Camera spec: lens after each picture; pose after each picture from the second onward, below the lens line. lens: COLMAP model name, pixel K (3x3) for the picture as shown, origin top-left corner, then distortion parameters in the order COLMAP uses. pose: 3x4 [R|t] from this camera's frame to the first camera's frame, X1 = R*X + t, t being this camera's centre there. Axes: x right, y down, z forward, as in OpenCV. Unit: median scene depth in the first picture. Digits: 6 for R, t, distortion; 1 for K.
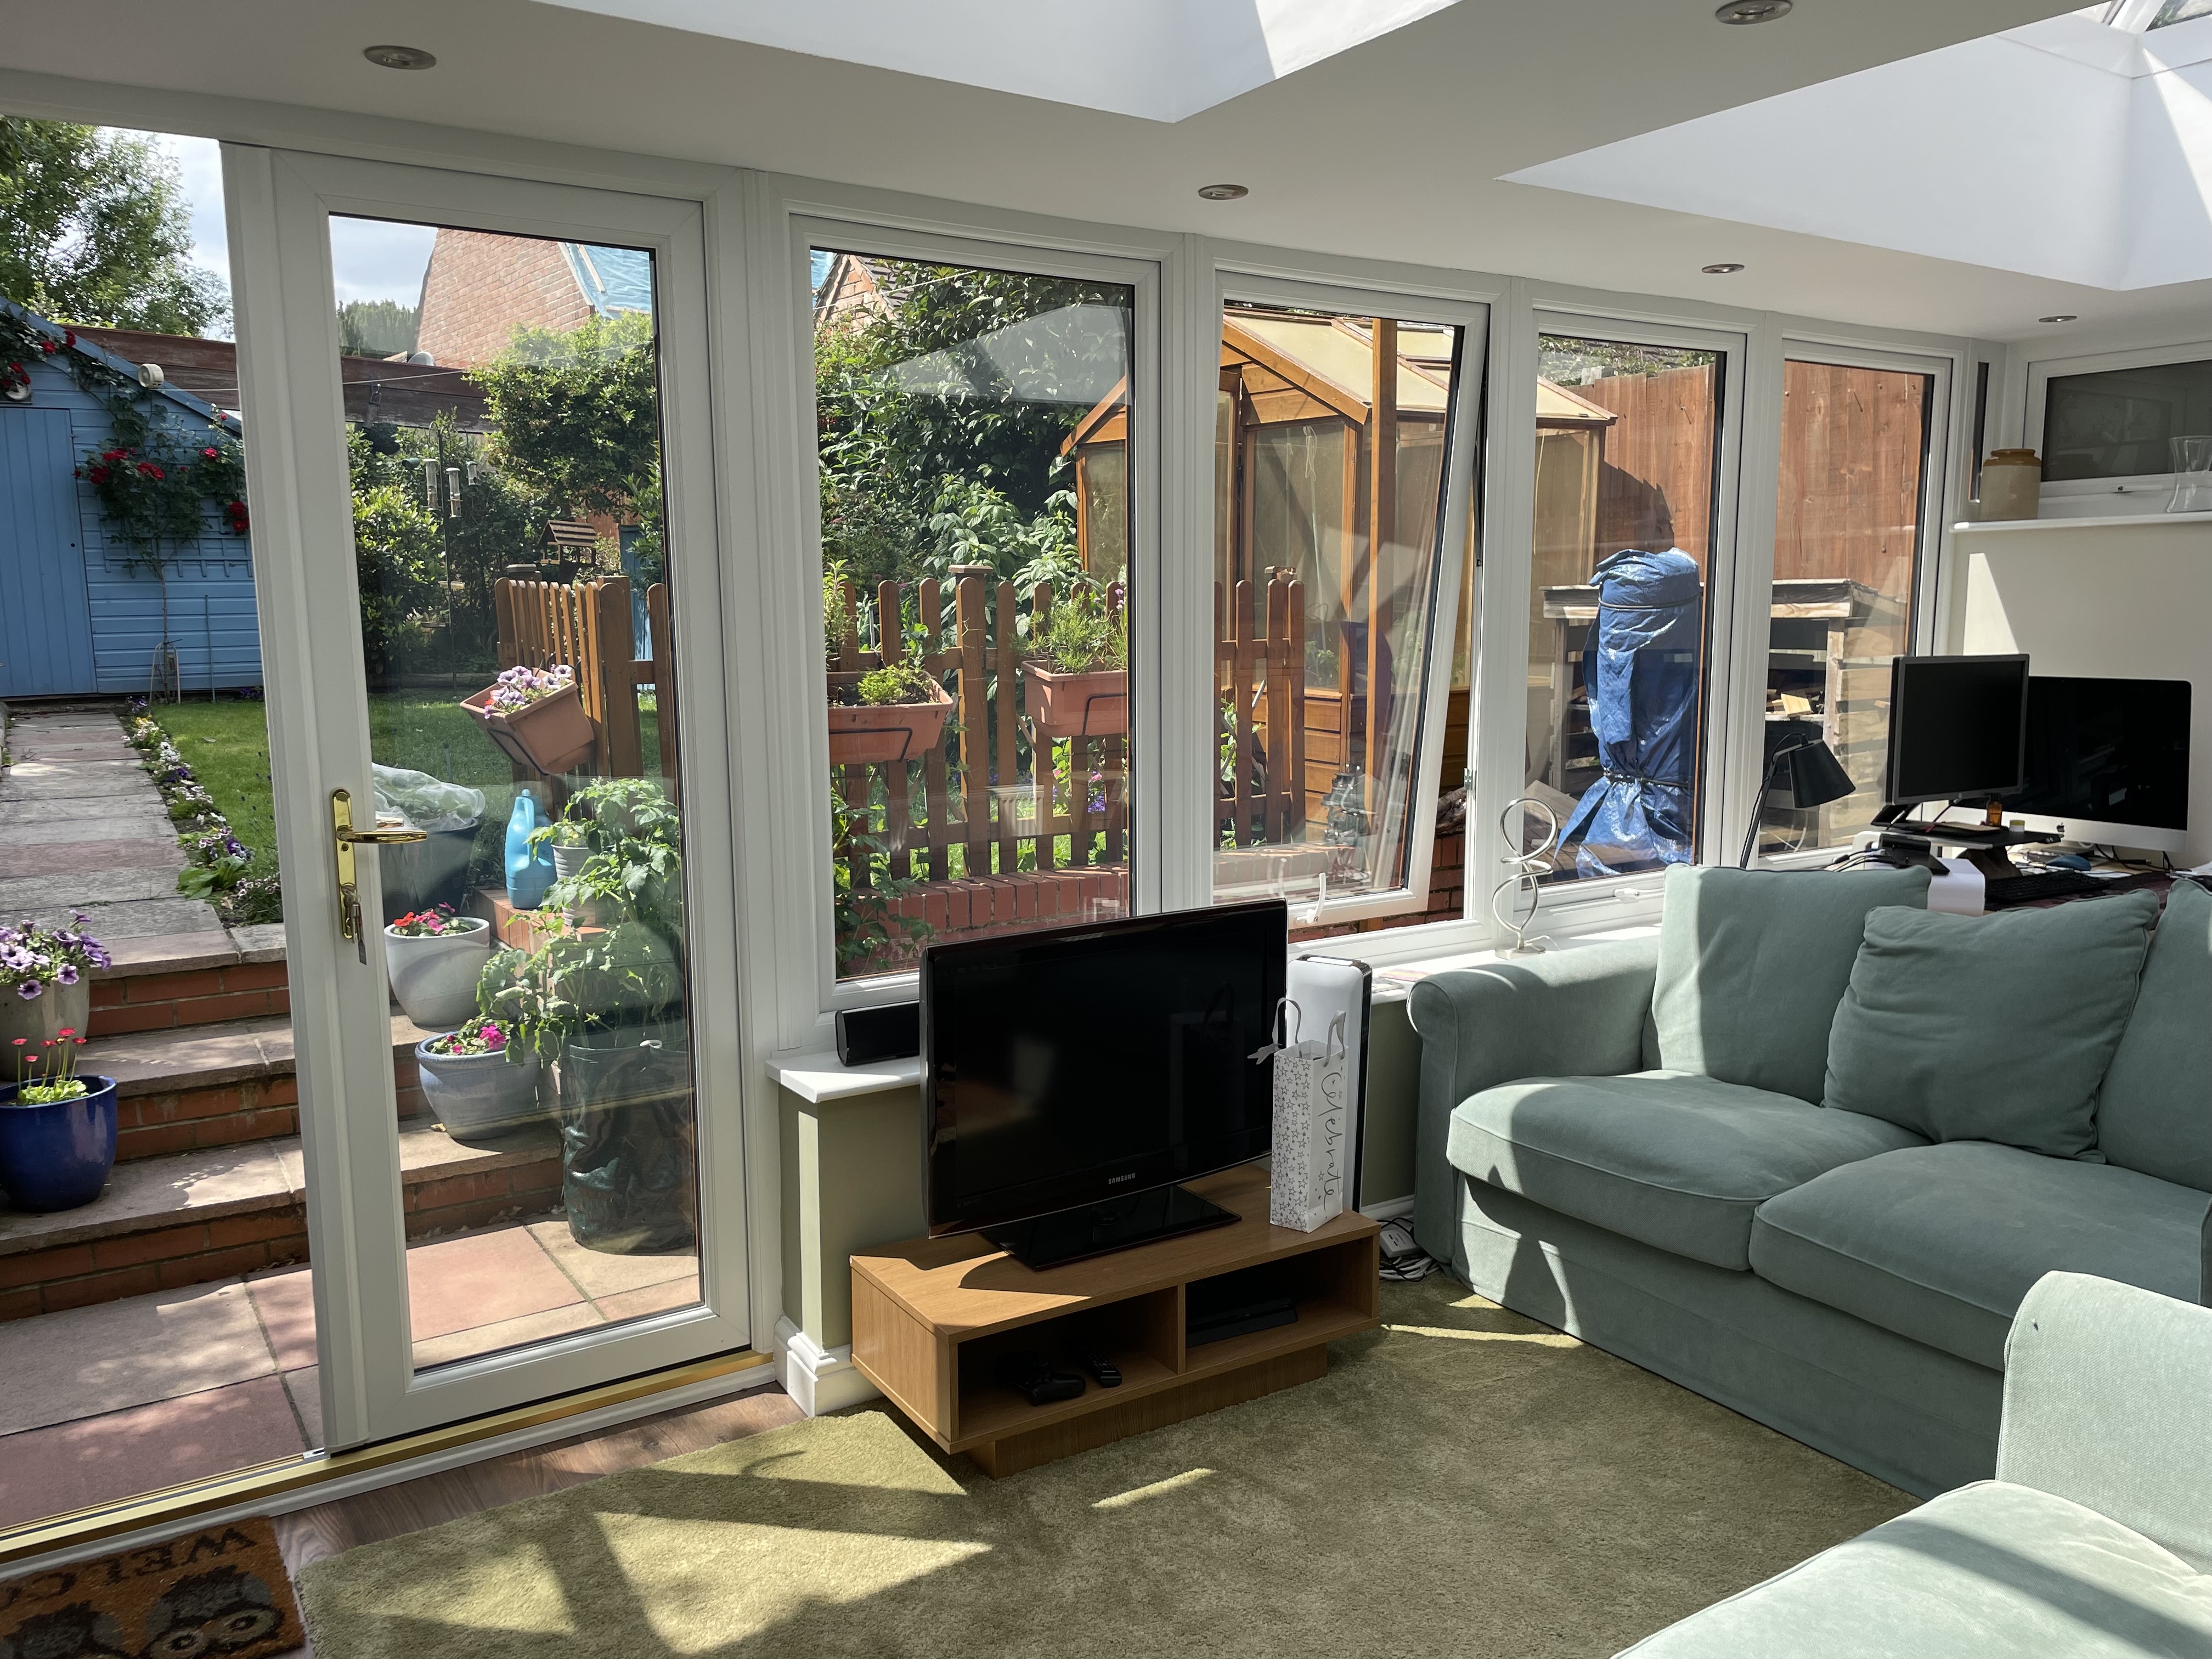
lens RADIAL K [[1704.6, 0, 1106.0], [0, 1704.6, 829.5], [0, 0, 1]] dist [0.081691, -0.112113]
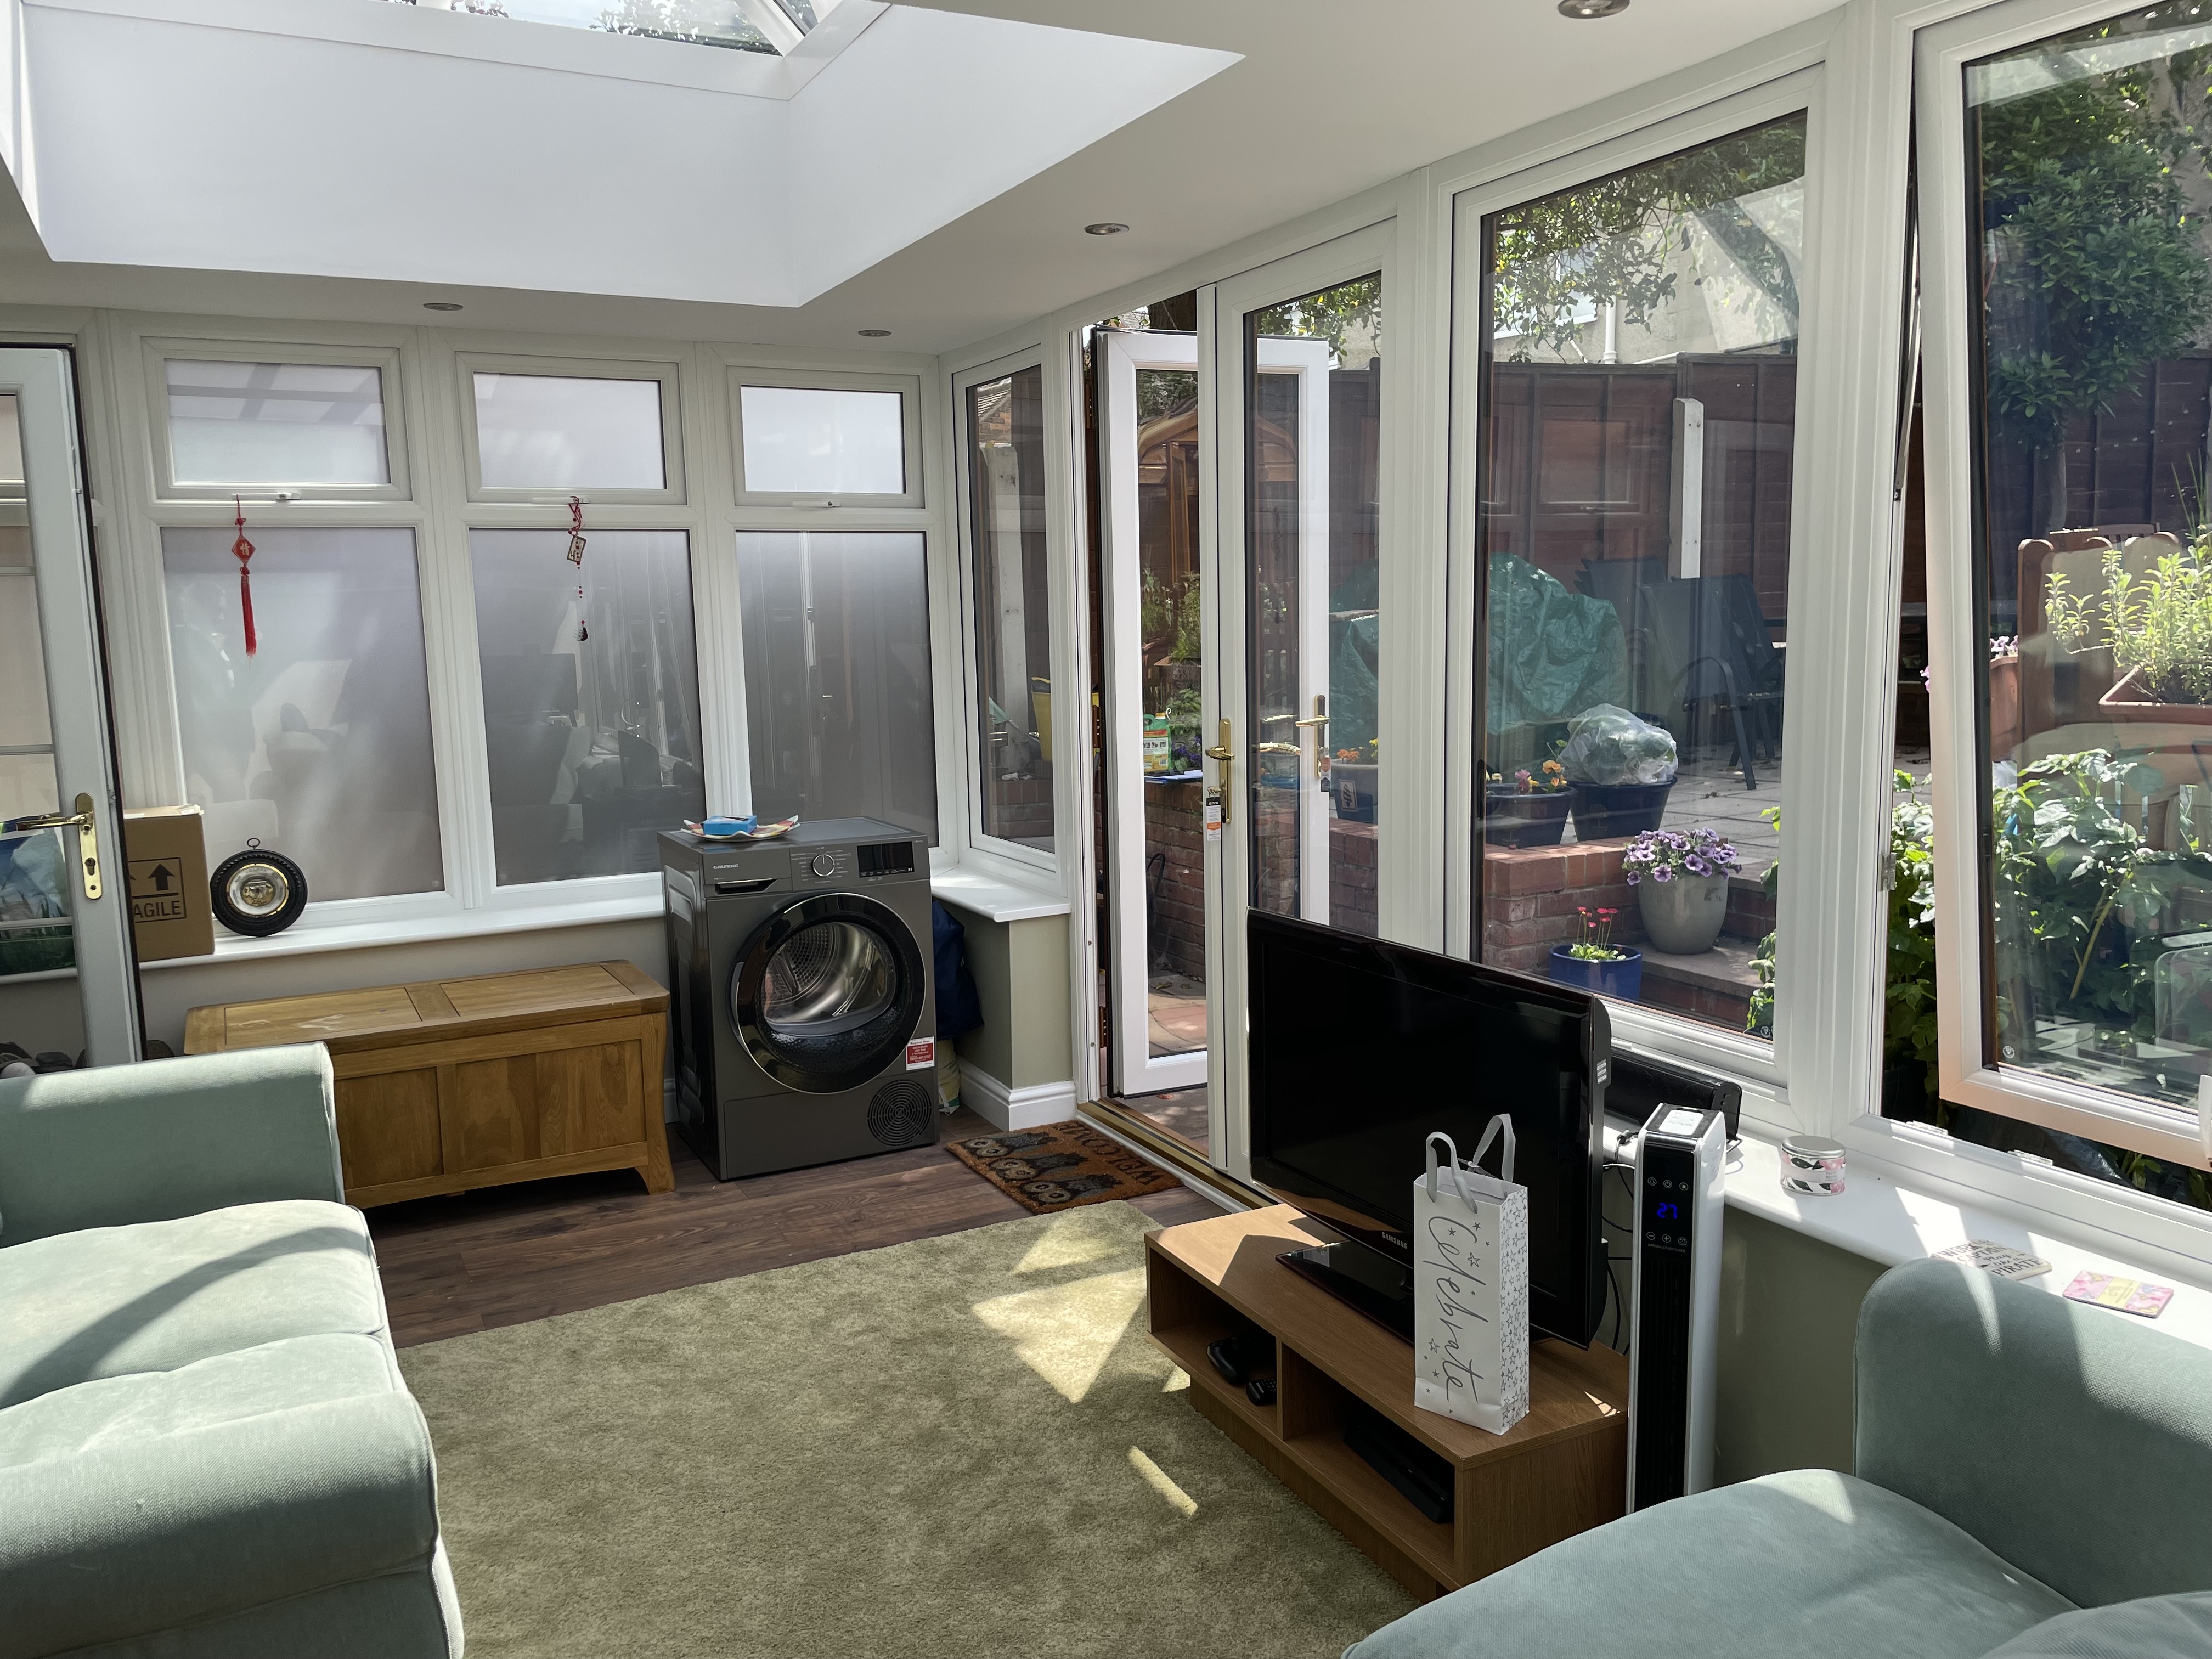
lens RADIAL K [[1704.6, 0, 1106.0], [0, 1704.6, 829.5], [0, 0, 1]] dist [0.081691, -0.112113]
pose [[-0.101151, 0.140534, -0.984895, 1.040776], [-0.110148, 0.982304, 0.151477, -0.139352], [0.988755, 0.123807, -0.083881, 1.107105]]
